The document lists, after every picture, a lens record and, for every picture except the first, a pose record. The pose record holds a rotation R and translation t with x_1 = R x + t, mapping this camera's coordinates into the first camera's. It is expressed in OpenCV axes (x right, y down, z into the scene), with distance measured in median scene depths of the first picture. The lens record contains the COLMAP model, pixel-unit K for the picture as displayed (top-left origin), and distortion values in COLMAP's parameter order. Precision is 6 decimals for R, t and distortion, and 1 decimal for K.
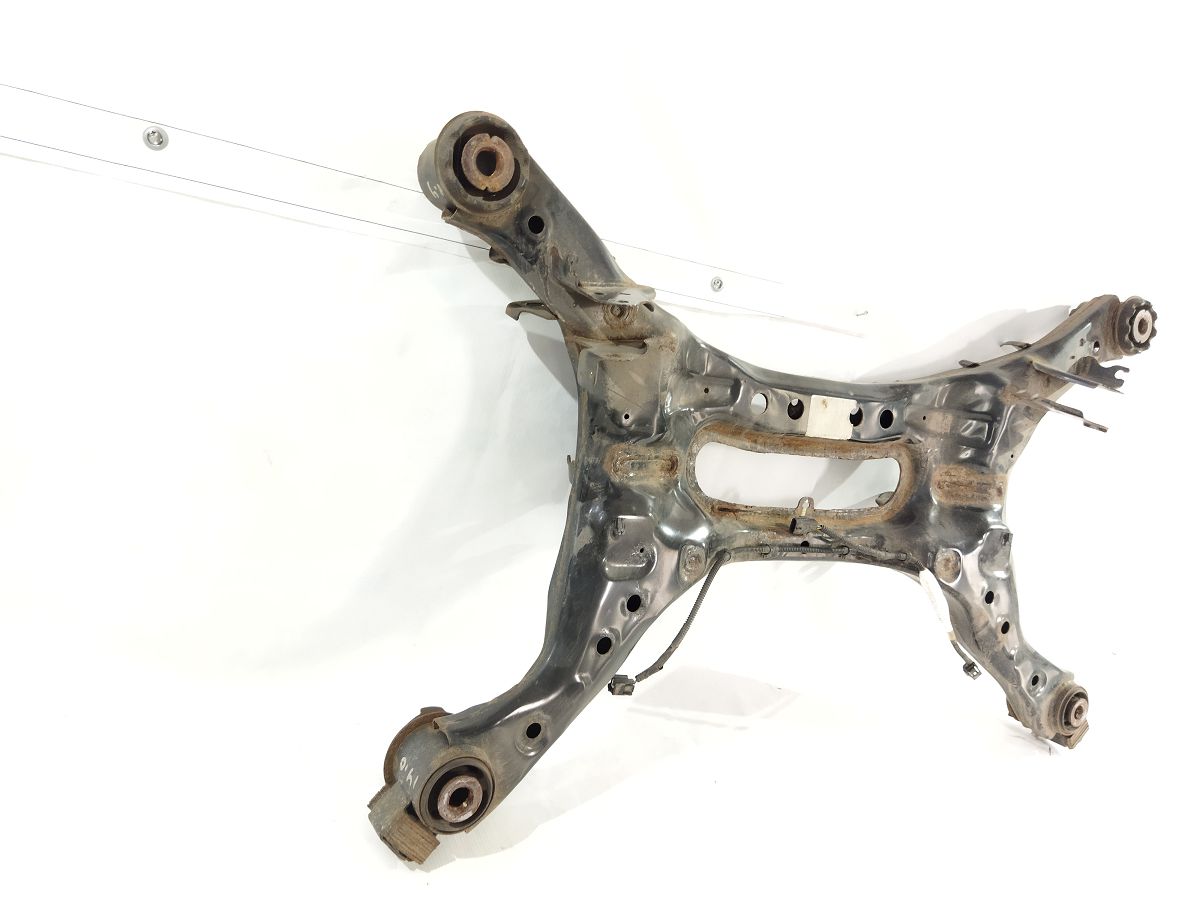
lens RADIAL K [[896.5, 0, 600.0], [0, 896.5, 450.0], [0, 0, 1]] dist [0.094015, -0.156759]
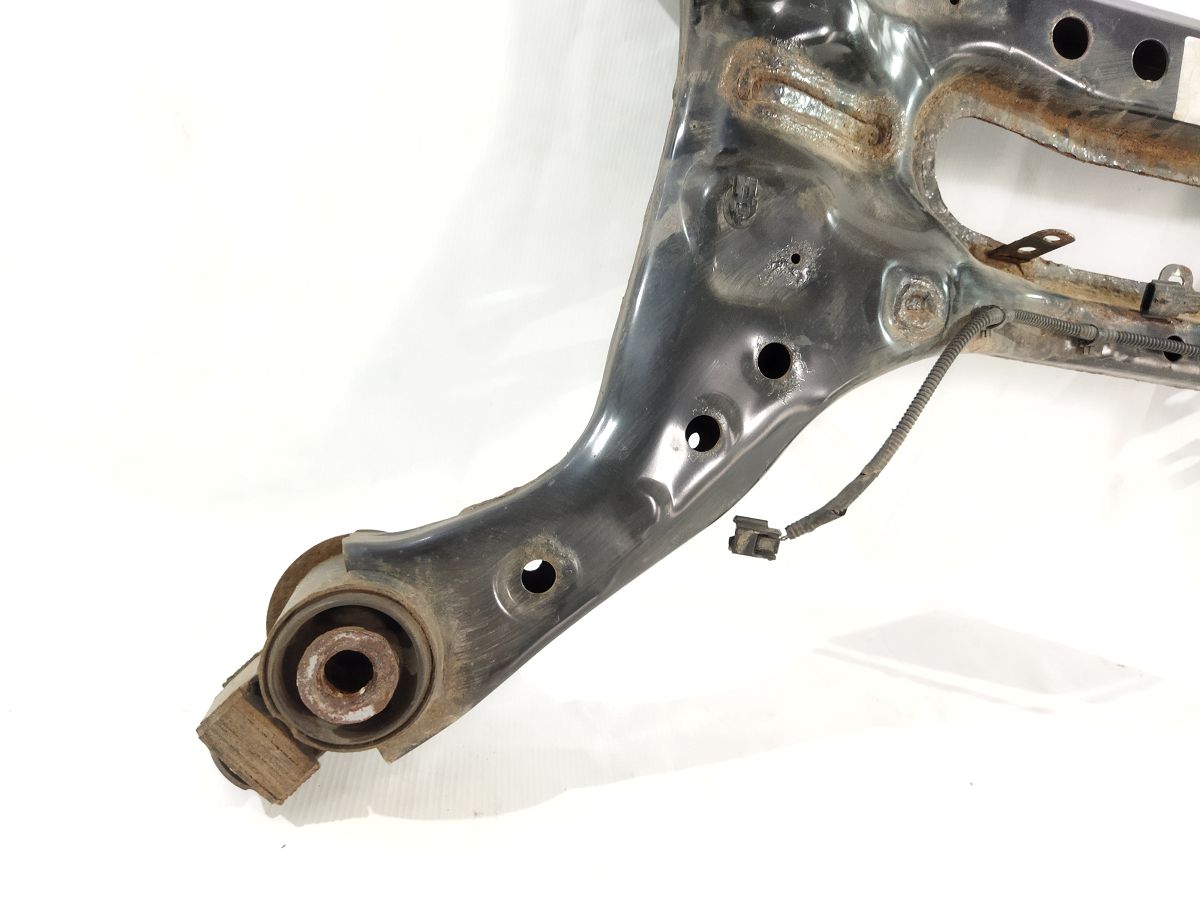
lens RADIAL K [[896.5, 0, 600.0], [0, 896.5, 450.0], [0, 0, 1]] dist [0.094015, -0.156759]
pose [[0.944156, 0.012521, -0.329261, 0.111916], [-0.036411, 0.997123, -0.066489, 0.258137], [0.327481, 0.074765, 0.941895, 0.514476]]
